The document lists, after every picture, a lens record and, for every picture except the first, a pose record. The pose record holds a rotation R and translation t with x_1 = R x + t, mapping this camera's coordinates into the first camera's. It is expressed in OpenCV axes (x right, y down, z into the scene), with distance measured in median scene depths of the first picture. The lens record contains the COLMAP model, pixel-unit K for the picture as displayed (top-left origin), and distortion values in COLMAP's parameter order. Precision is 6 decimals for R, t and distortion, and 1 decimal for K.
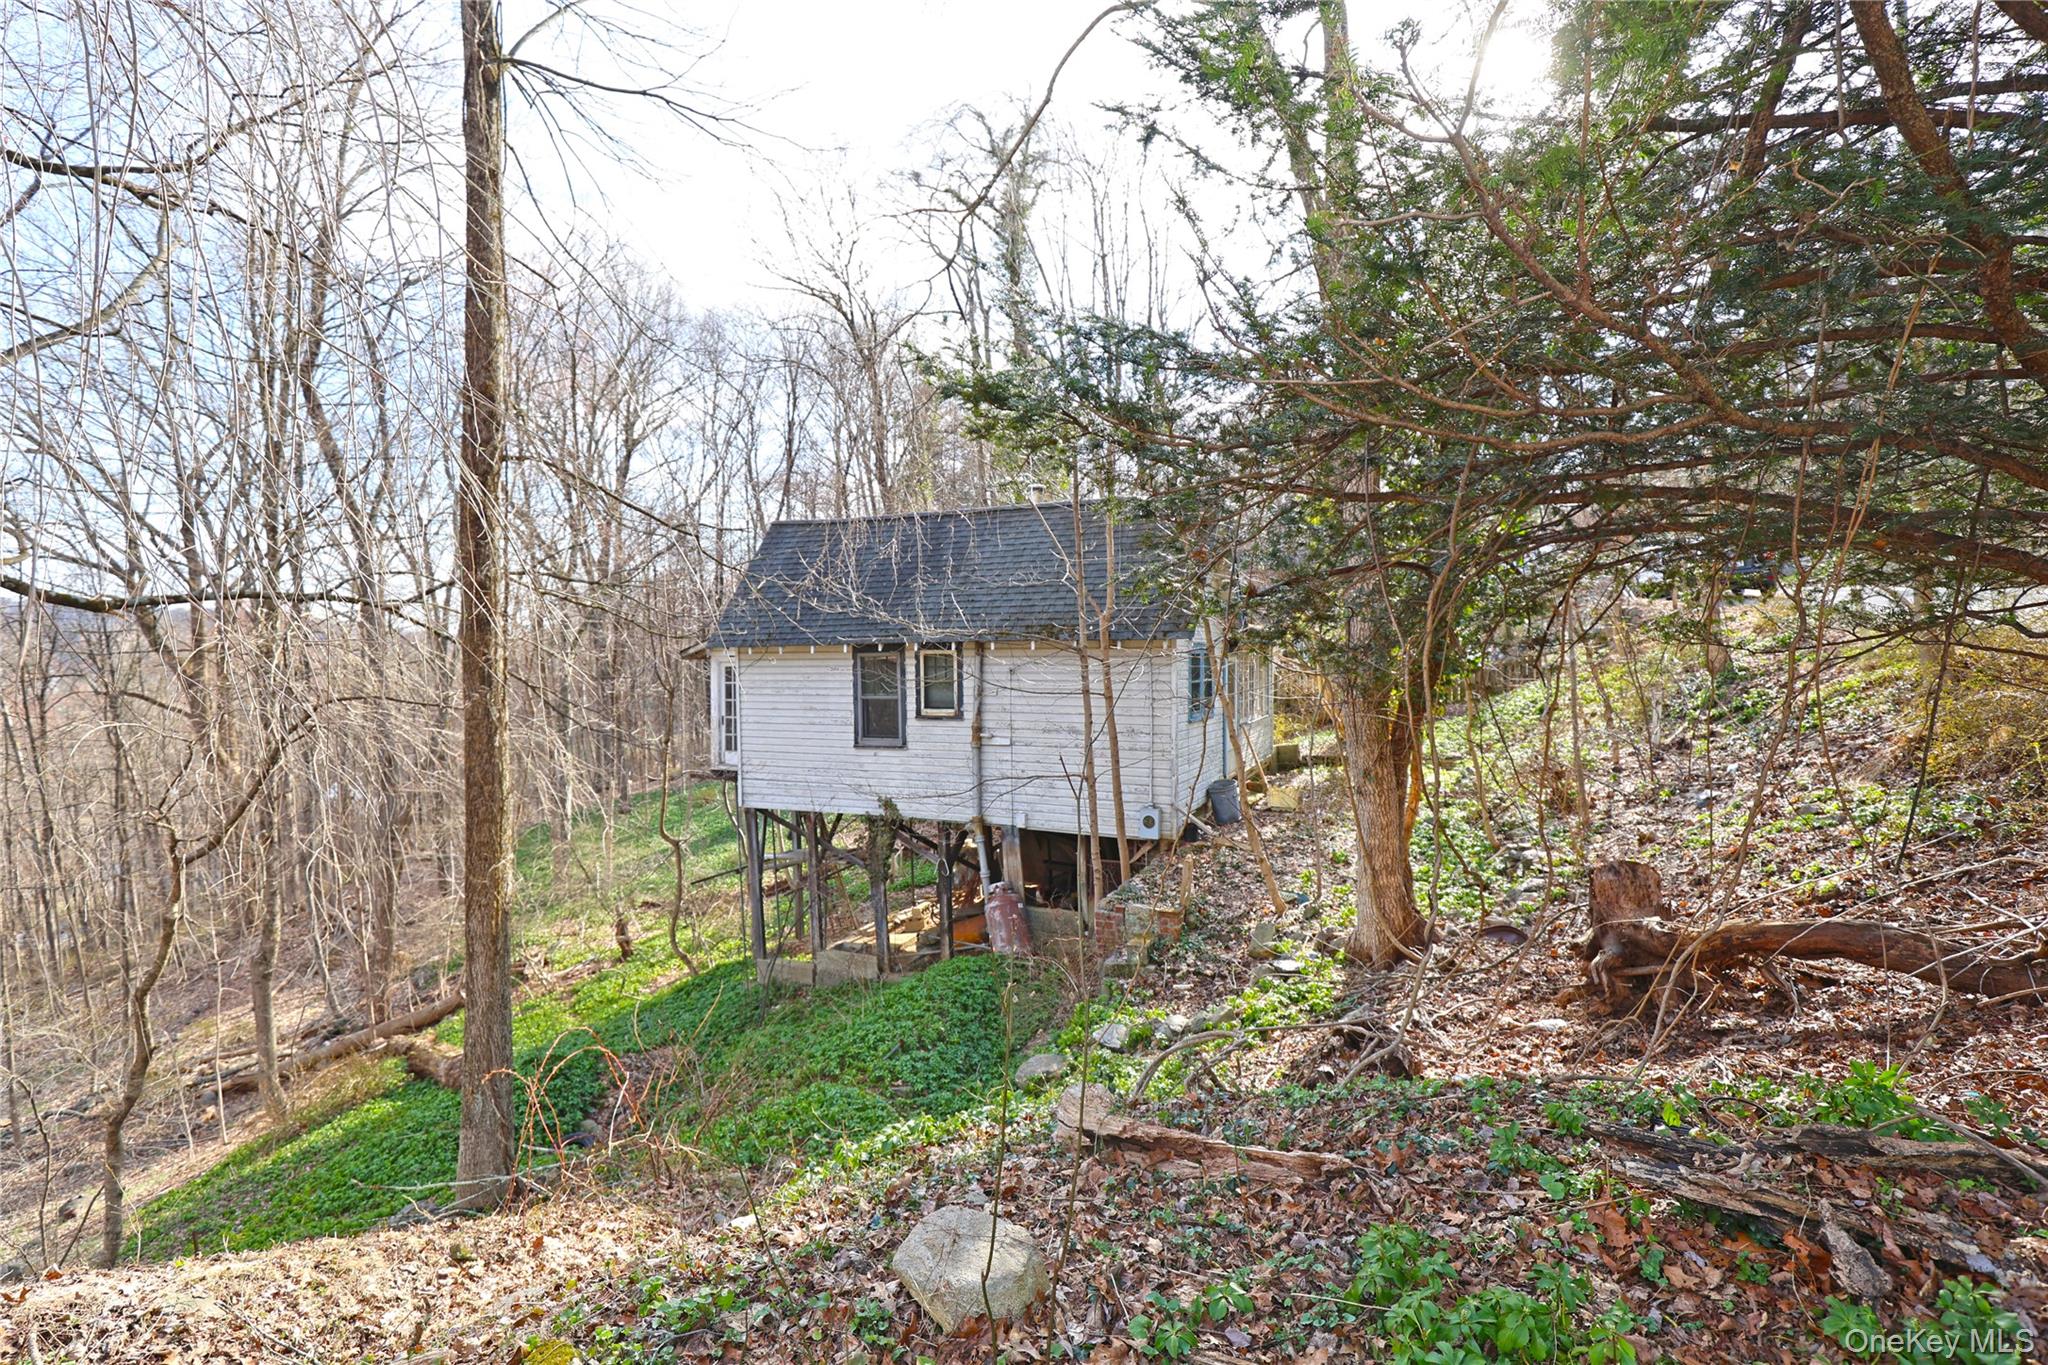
lens RADIAL K [[938.4, 0, 1005.3], [0, 938.4, 679.7], [0, 0, 1]] dist [-0.036644, 0.008339]
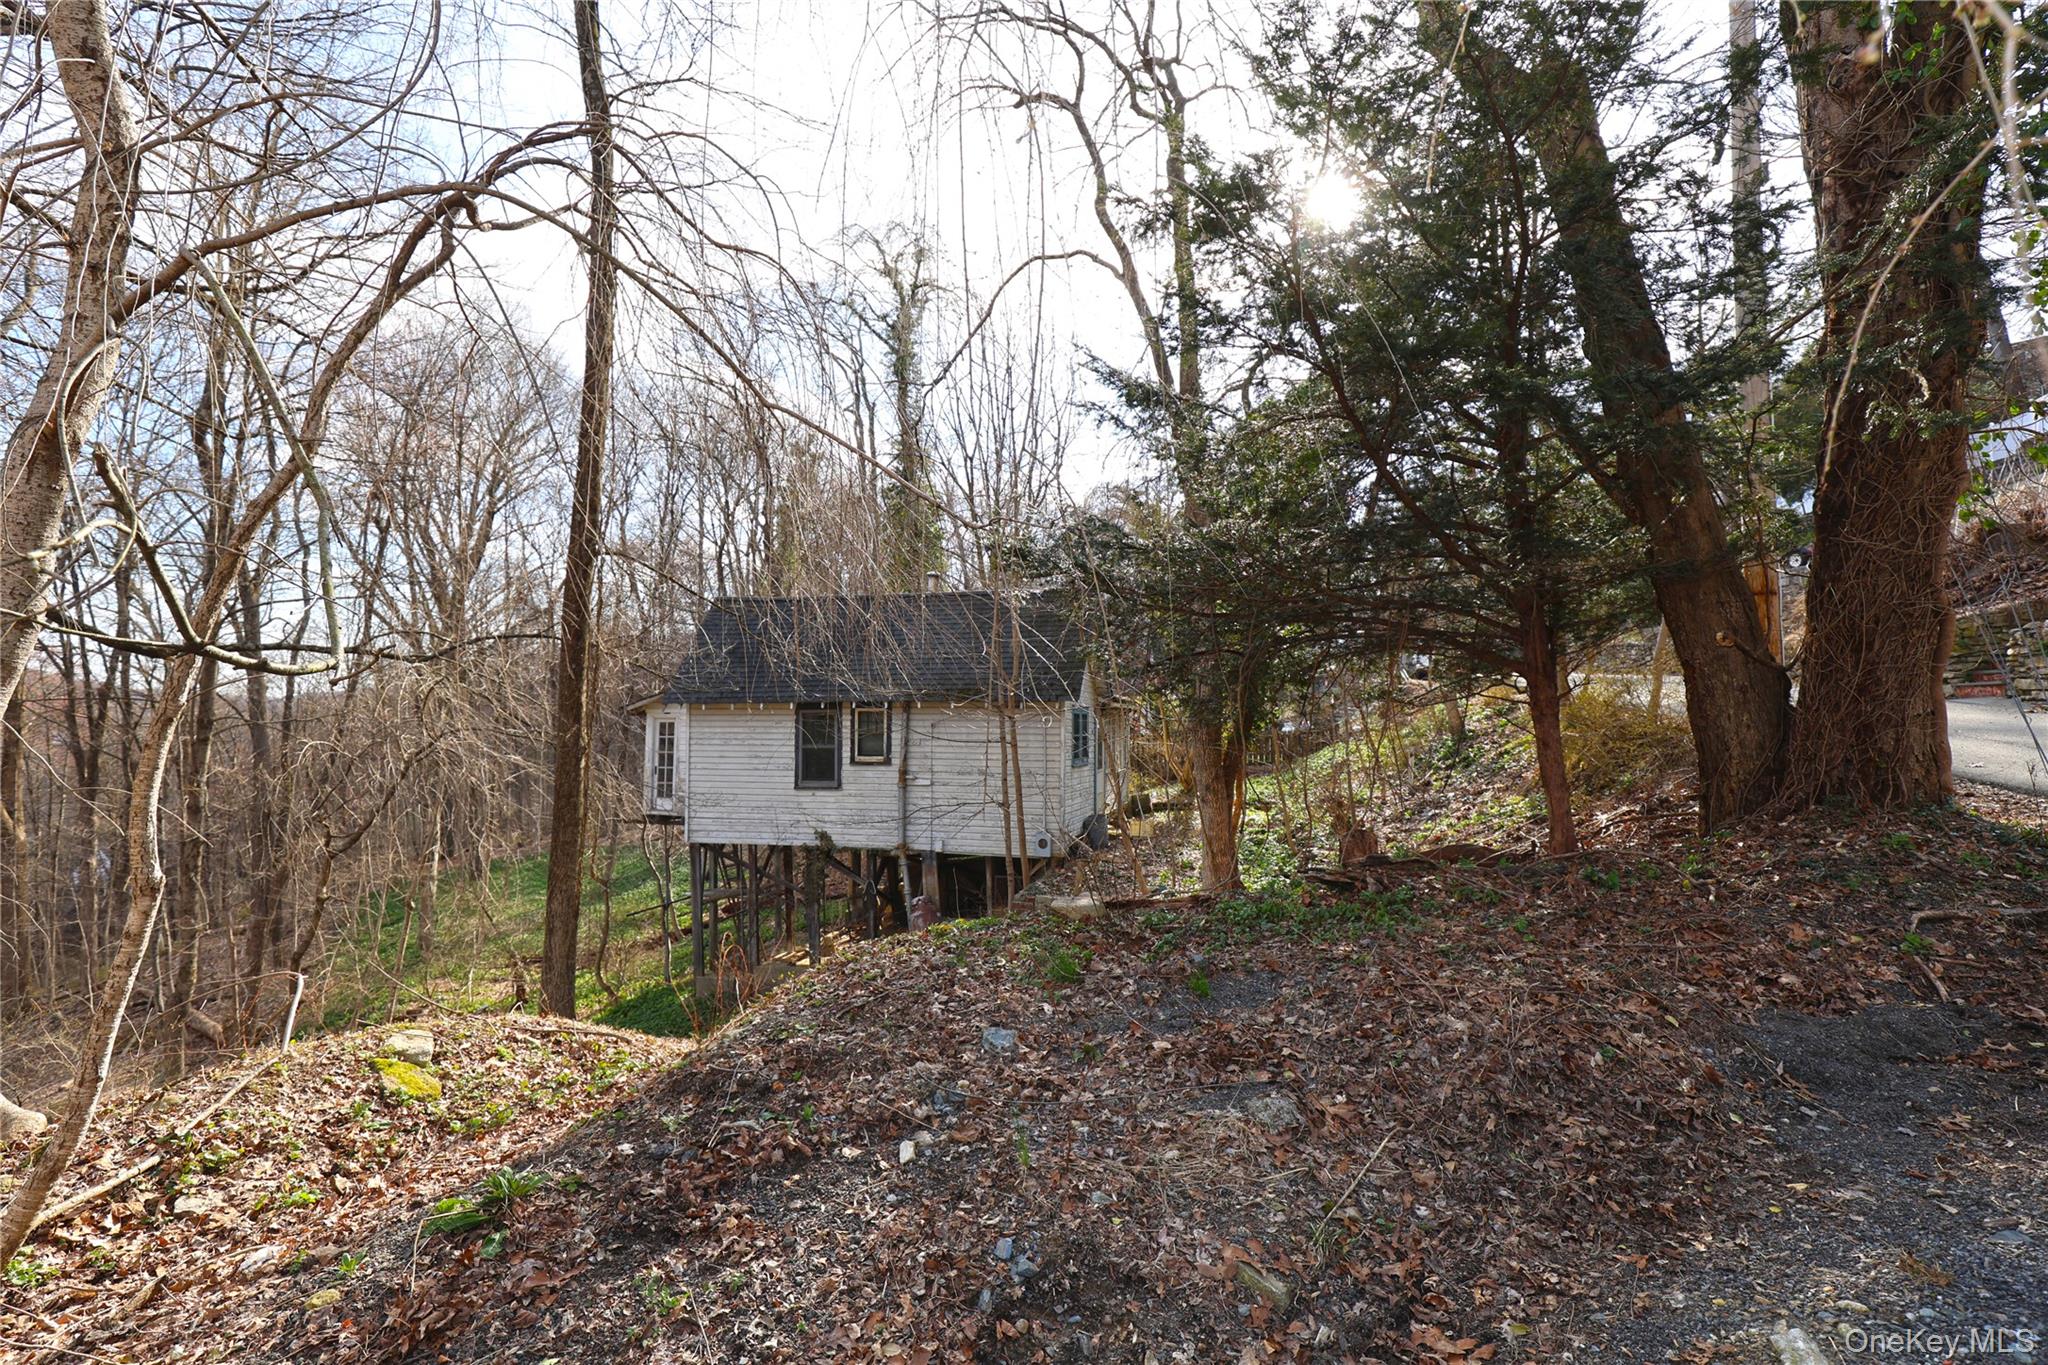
lens RADIAL K [[938.4, 0, 1007.8], [0, 938.4, 687.4], [0, 0, 1]] dist [-0.036644, 0.008339]
pose [[0.985971, 0.020951, 0.165594, -0.096870], [-0.009271, 0.997434, -0.070992, 0.026538], [-0.166657, 0.068461, 0.983635, -0.232401]]
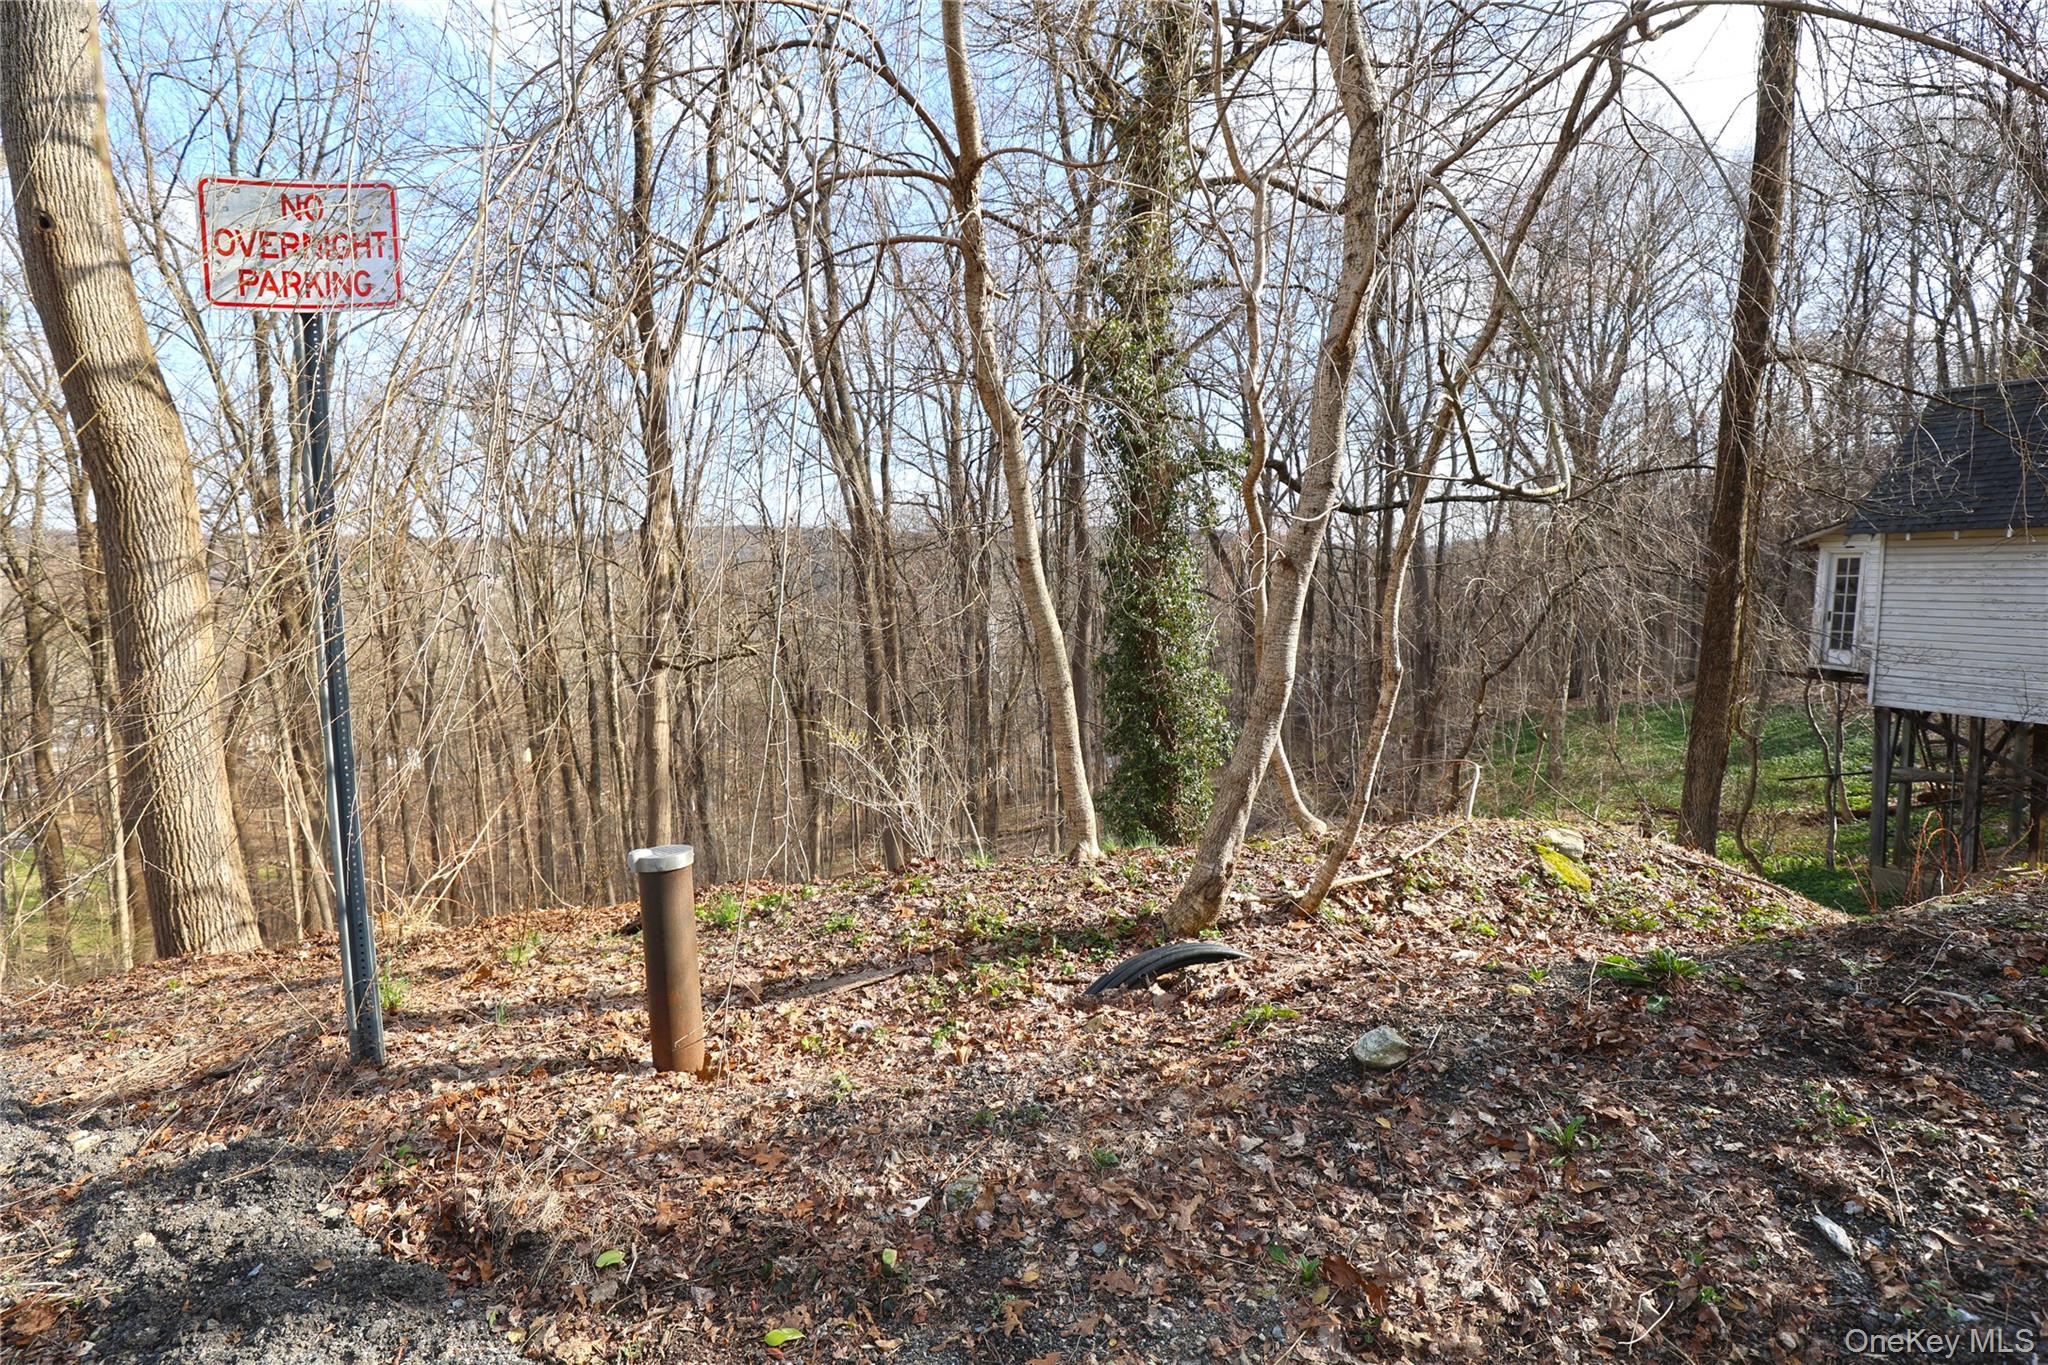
lens RADIAL K [[938.4, 0, 1023.2], [0, 938.4, 677.3], [0, 0, 1]] dist [-0.036644, 0.008339]
pose [[0.614114, 0.088871, -0.784198, -0.096596], [-0.015531, 0.994808, 0.100576, 0.032335], [0.789065, -0.049586, 0.612306, -0.261421]]
